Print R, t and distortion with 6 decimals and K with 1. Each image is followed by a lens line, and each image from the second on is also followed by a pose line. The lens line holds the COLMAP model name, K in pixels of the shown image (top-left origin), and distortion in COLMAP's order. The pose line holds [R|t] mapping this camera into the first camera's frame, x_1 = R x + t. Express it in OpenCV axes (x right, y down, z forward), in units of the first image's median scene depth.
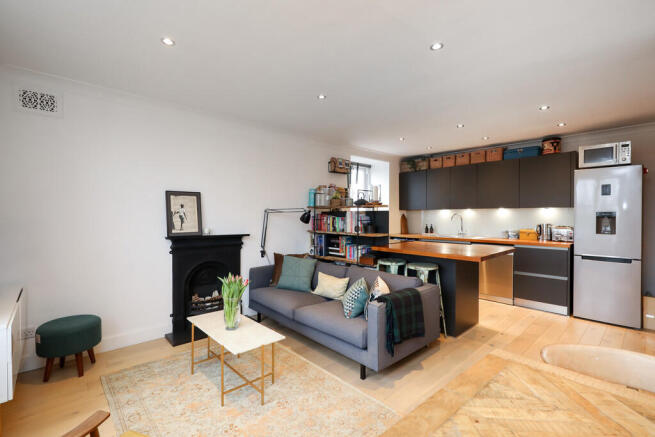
lens RADIAL K [[299.9, 0, 330.2], [0, 299.9, 218.8], [0, 0, 1]] dist [0.003475, -0.000479]
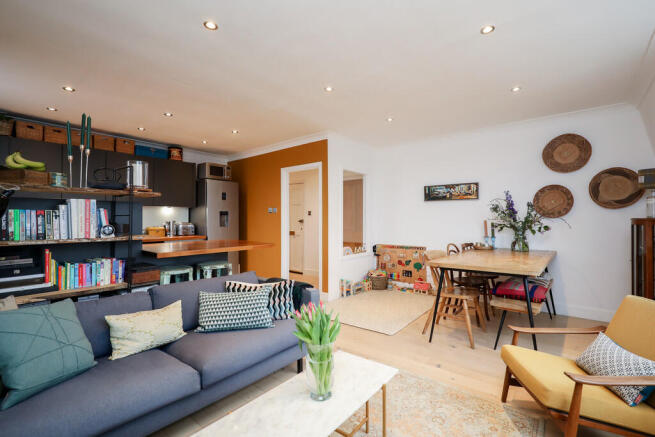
lens RADIAL K [[299.9, 0, 329.3], [0, 299.9, 216.8], [0, 0, 1]] dist [0.003475, -0.000479]
pose [[-0.140660, 0.007104, 0.990033, -0.512335], [0.012642, 0.999906, -0.005378, 0.015392], [-0.989977, 0.011759, -0.140736, 0.604328]]
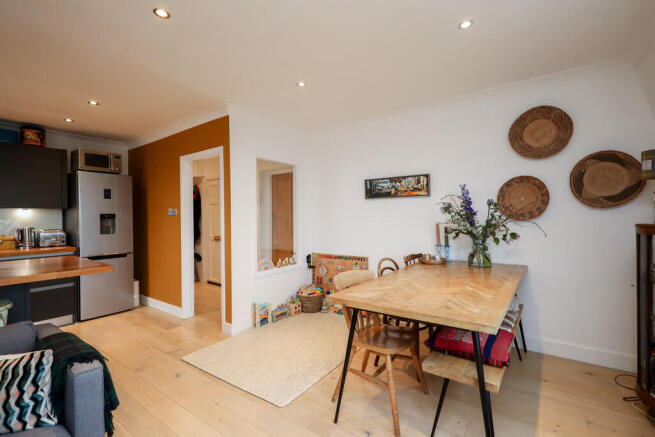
lens RADIAL K [[299.9, 0, 328.8], [0, 299.9, 217.7], [0, 0, 1]] dist [0.003475, -0.000479]
pose [[-0.200065, -0.001756, 0.979781, -0.282098], [0.022464, 0.999727, 0.006379, 0.001848], [-0.979525, 0.023286, -0.199971, 0.368389]]
